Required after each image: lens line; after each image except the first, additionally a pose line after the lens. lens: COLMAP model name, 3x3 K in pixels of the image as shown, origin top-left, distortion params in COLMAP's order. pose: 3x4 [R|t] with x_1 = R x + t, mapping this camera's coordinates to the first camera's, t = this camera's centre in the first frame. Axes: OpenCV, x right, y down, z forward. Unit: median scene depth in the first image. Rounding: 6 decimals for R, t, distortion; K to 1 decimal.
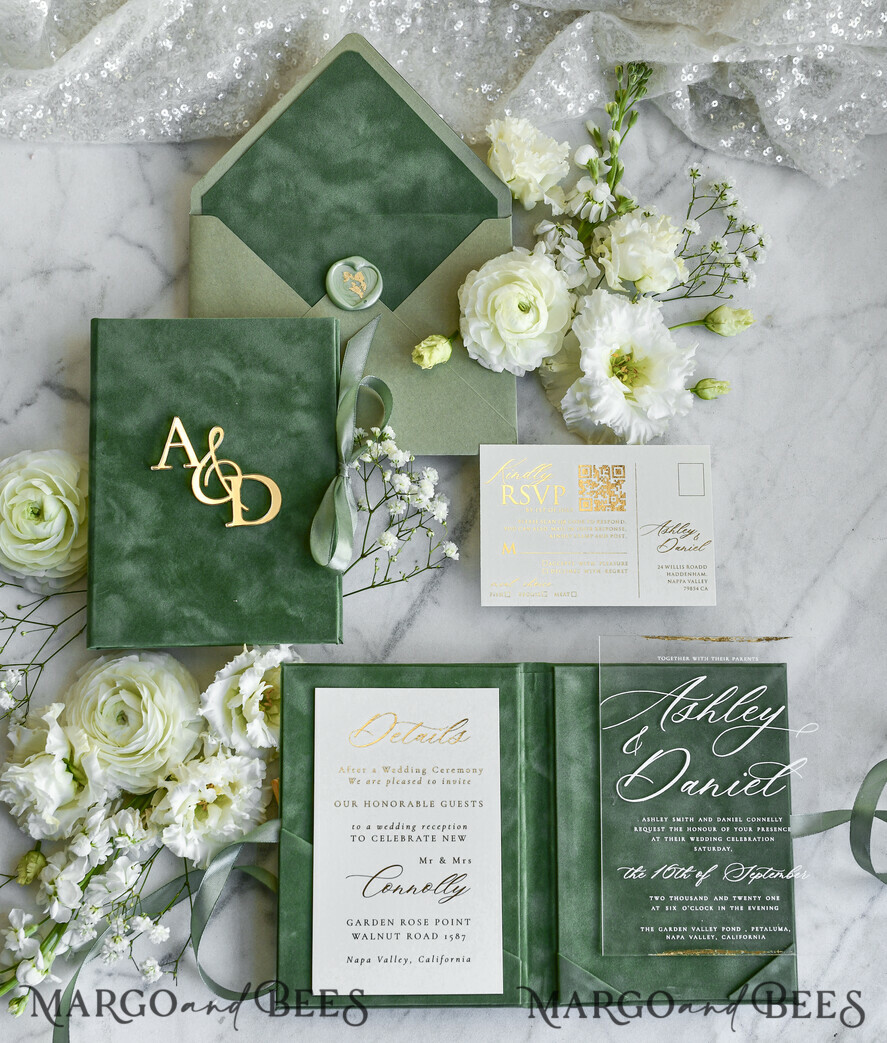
lens RADIAL K [[1983.7, 0, 459.4], [0, 1983.7, 430.8], [0, 0, 1]] dist [-0.028020, 0.055321]
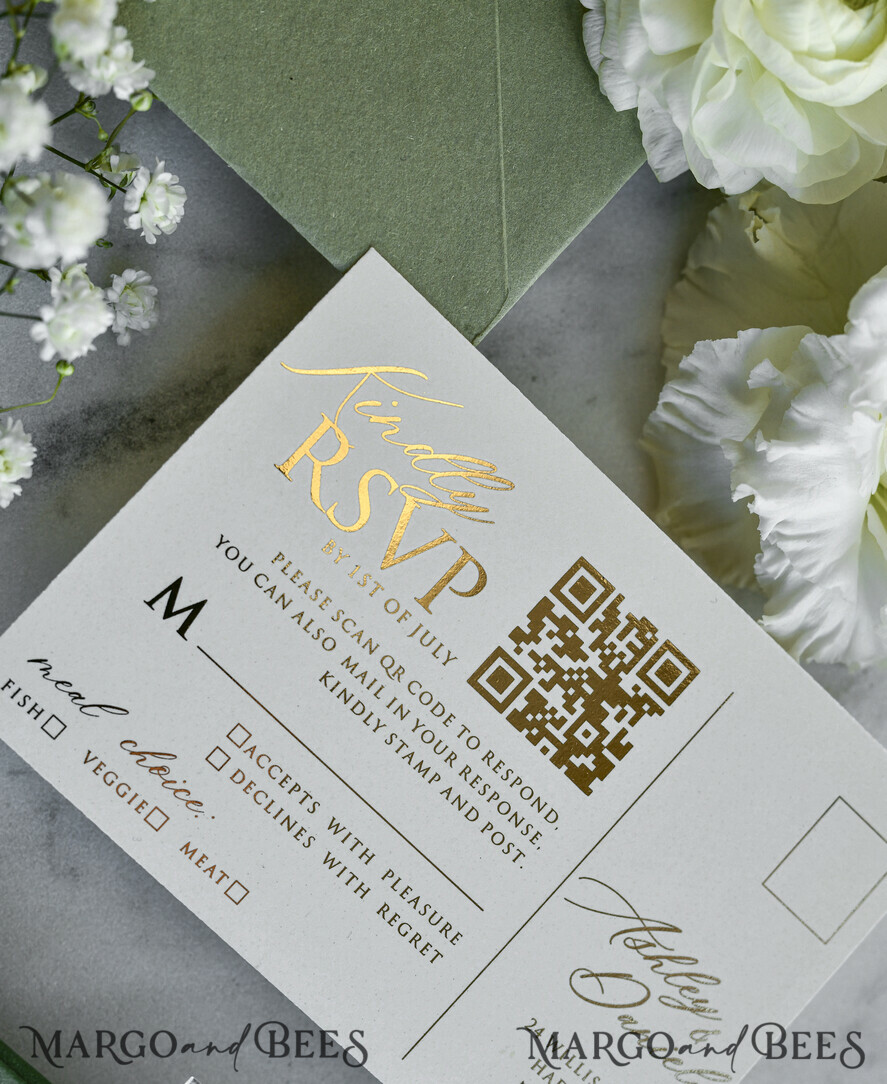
lens RADIAL K [[1856.1, 0, 441.7], [0, 1856.1, 519.1], [0, 0, 1]] dist [0.006354, 0.093147]
pose [[0.719288, 0.690689, 0.074659, 0.023461], [-0.694381, 0.711464, 0.107952, -0.000588], [0.021444, -0.129490, 0.991349, 0.744144]]
